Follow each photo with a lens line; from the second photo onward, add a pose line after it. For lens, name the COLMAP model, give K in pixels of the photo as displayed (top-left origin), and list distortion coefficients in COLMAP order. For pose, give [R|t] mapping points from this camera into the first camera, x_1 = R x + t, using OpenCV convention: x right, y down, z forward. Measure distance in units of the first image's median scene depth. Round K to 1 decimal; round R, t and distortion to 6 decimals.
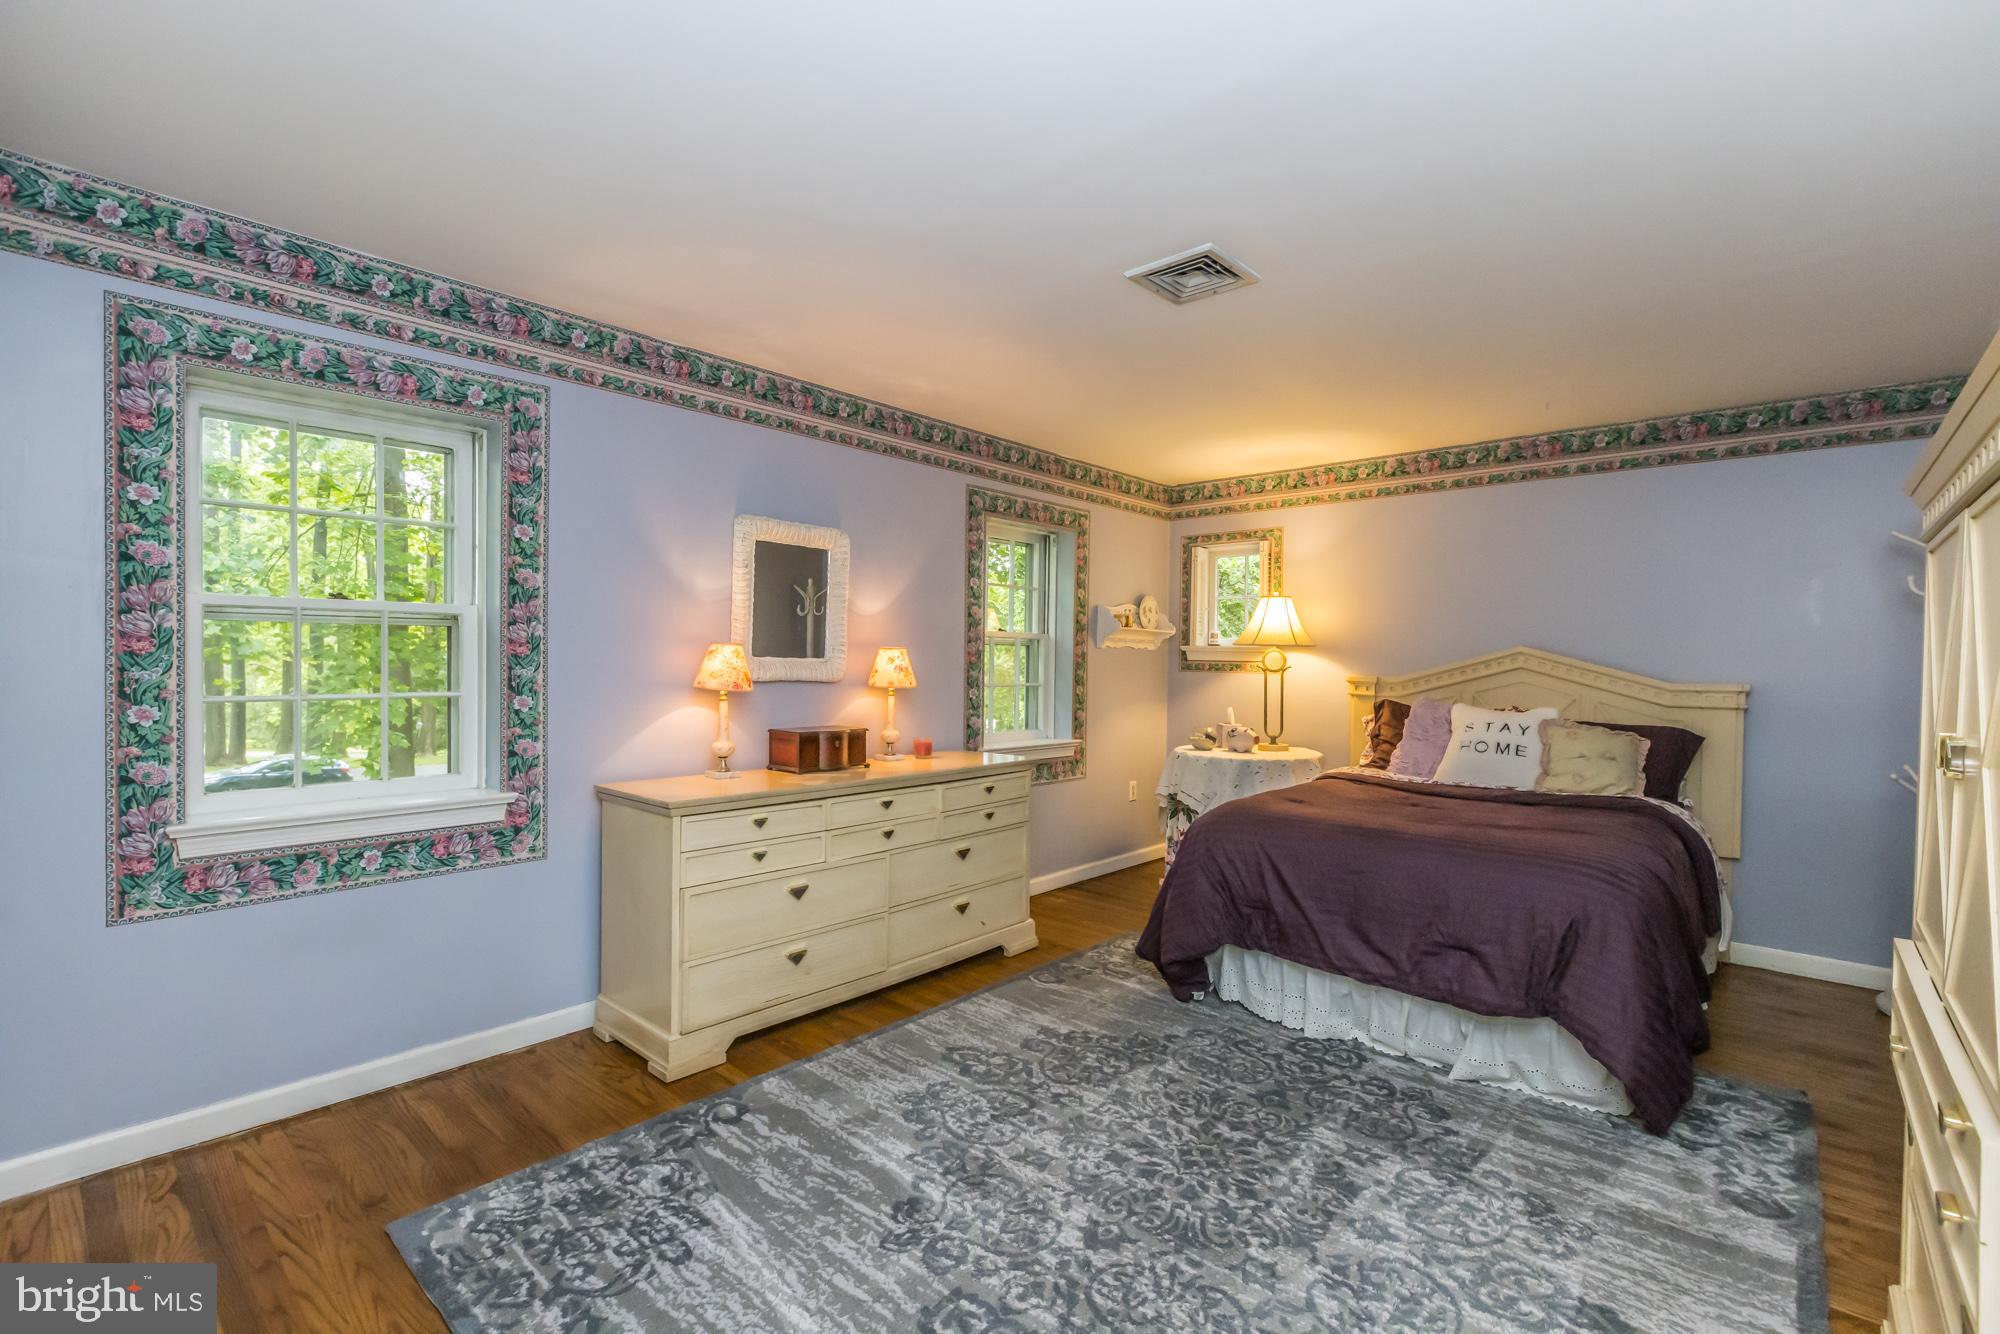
lens RADIAL K [[943.7, 0, 992.8], [0, 943.7, 661.4], [0, 0, 1]] dist [0.008056, -0.001309]
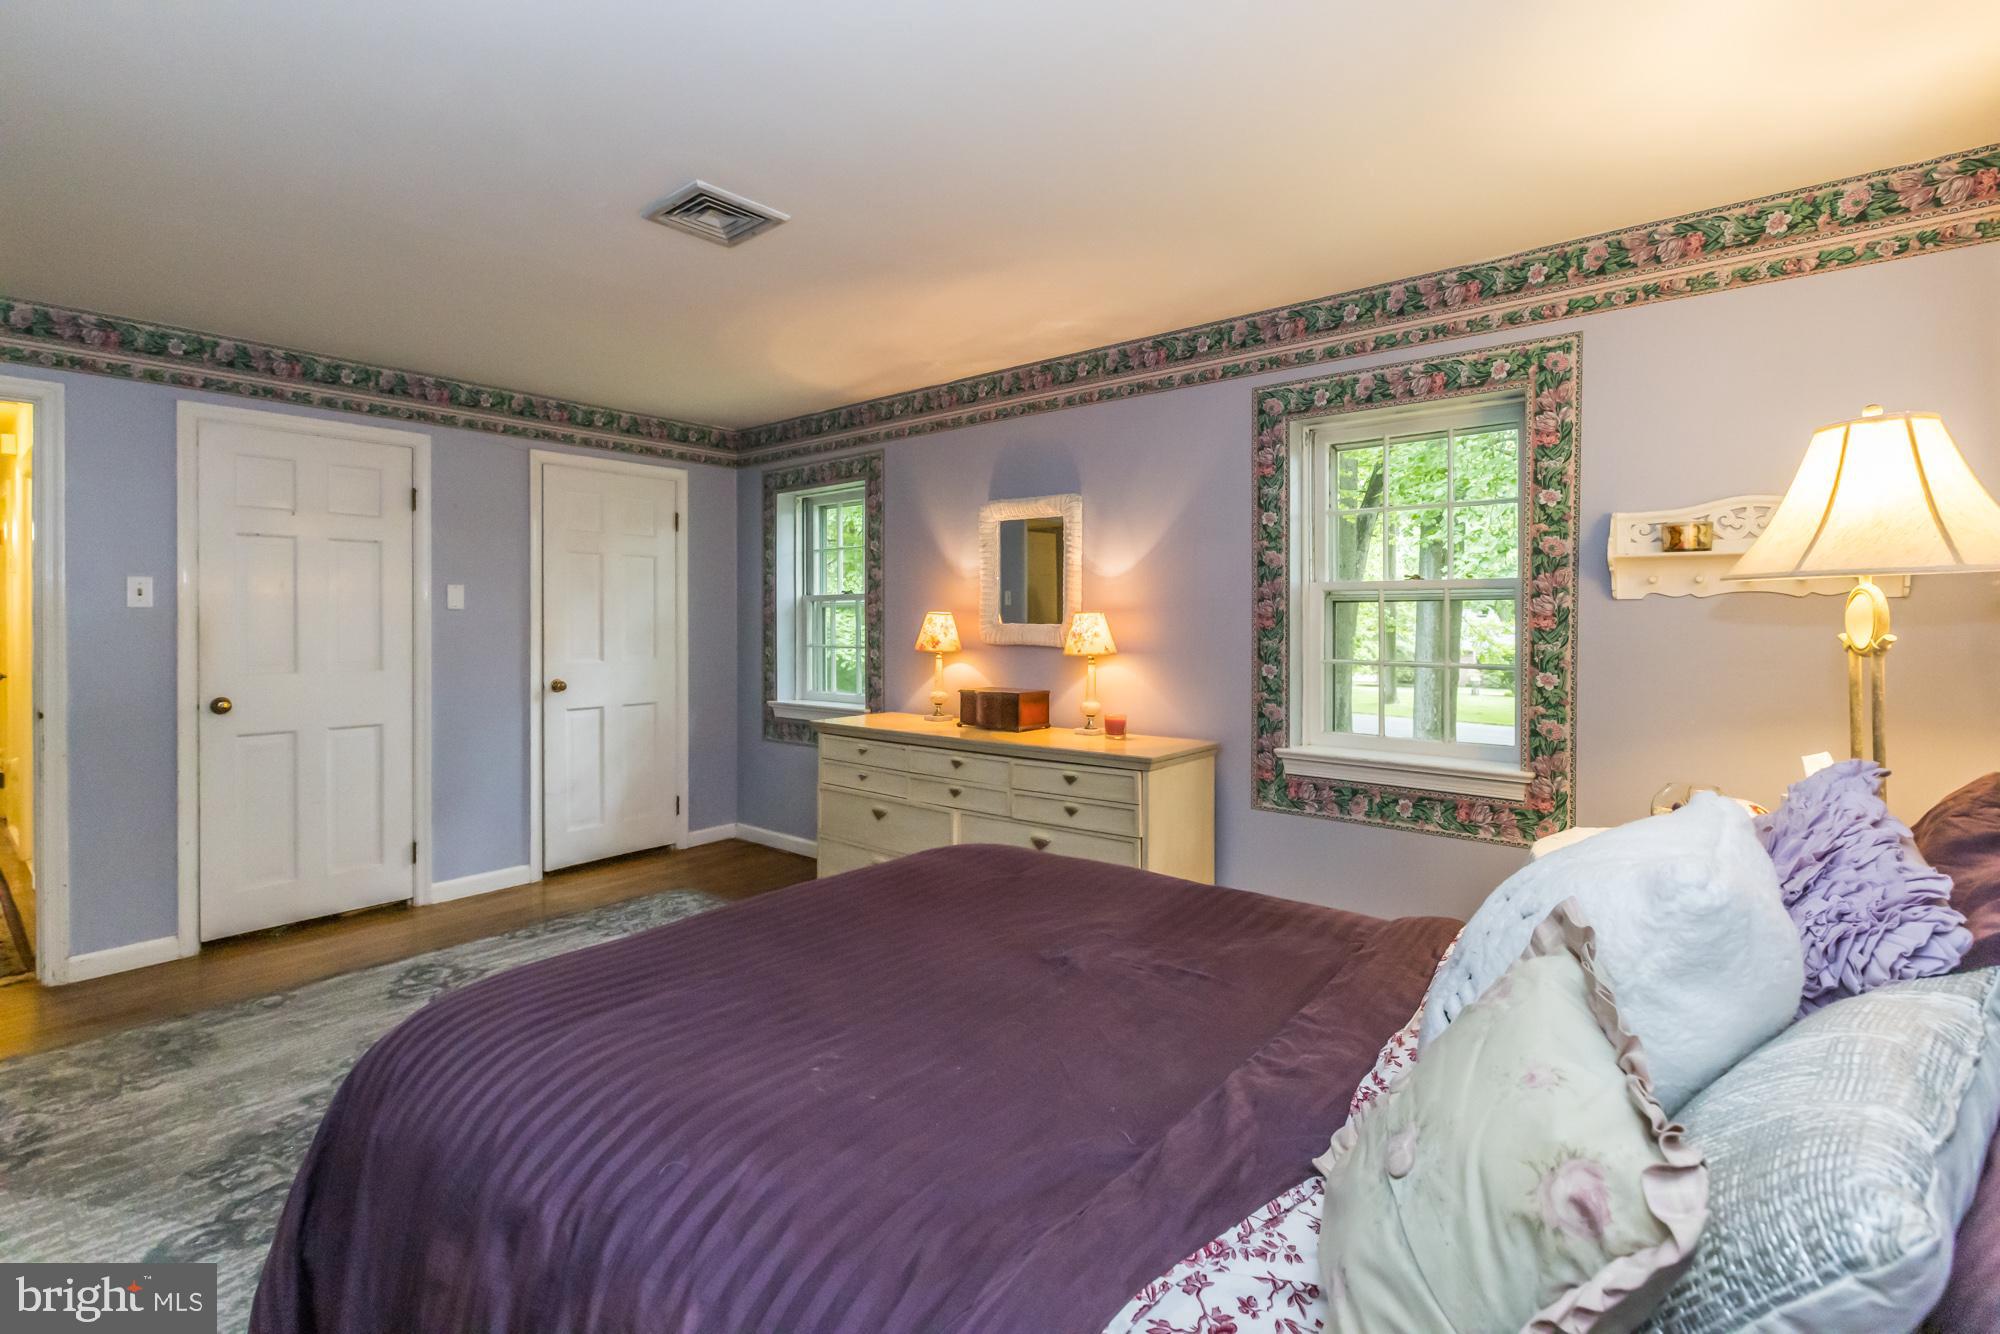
lens RADIAL K [[891.3, 0, 995.1], [0, 891.3, 654.5], [0, 0, 1]] dist [0.009449, 0.000273]
pose [[0.027555, 0.022361, -0.999370, 0.474712], [-0.007766, 0.999724, 0.022155, 0.004426], [0.999590, 0.007151, 0.027721, 0.552083]]
